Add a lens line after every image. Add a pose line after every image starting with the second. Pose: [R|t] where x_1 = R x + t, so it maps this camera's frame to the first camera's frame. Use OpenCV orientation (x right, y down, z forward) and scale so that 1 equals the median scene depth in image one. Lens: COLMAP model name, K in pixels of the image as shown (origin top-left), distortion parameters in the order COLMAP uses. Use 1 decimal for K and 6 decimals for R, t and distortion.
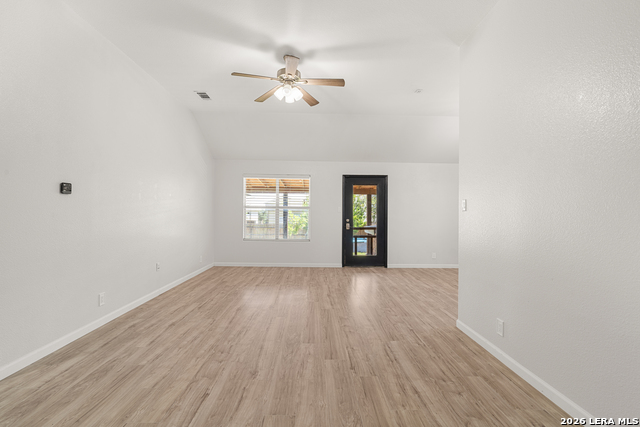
lens RADIAL K [[287.9, 0, 317.6], [0, 287.9, 212.9], [0, 0, 1]] dist [-0.002758, 0.000884]
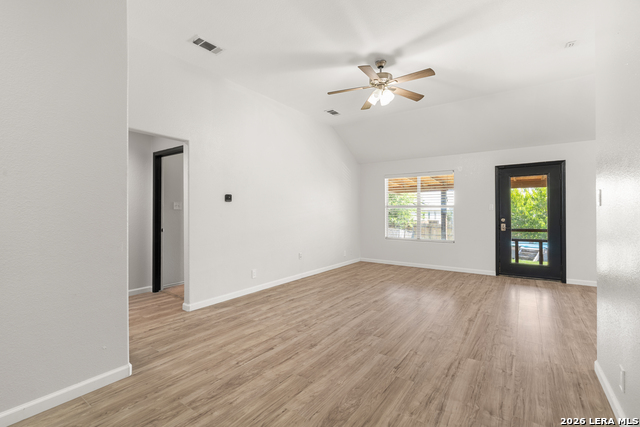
lens RADIAL K [[287.9, 0, 317.6], [0, 287.9, 212.9], [0, 0, 1]] dist [-0.002758, 0.000884]
pose [[0.805200, -0.011197, -0.592897, 0.360393], [0.011509, 0.999928, -0.003254, 0.004064], [0.592891, -0.004204, 0.805272, 0.030123]]
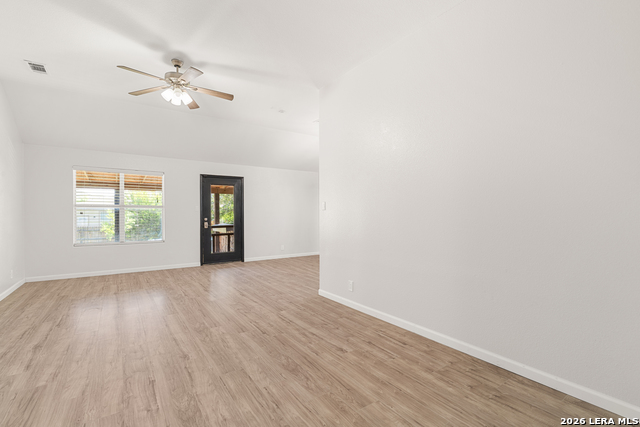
lens RADIAL K [[291.1, 0, 314.4], [0, 291.1, 212.7], [0, 0, 1]] dist [-0.000958, 0.000528]
pose [[0.840180, -0.009901, 0.542217, -0.283638], [0.006906, 0.999948, 0.007559, -0.004859], [-0.542263, -0.002606, 0.840205, -0.155028]]
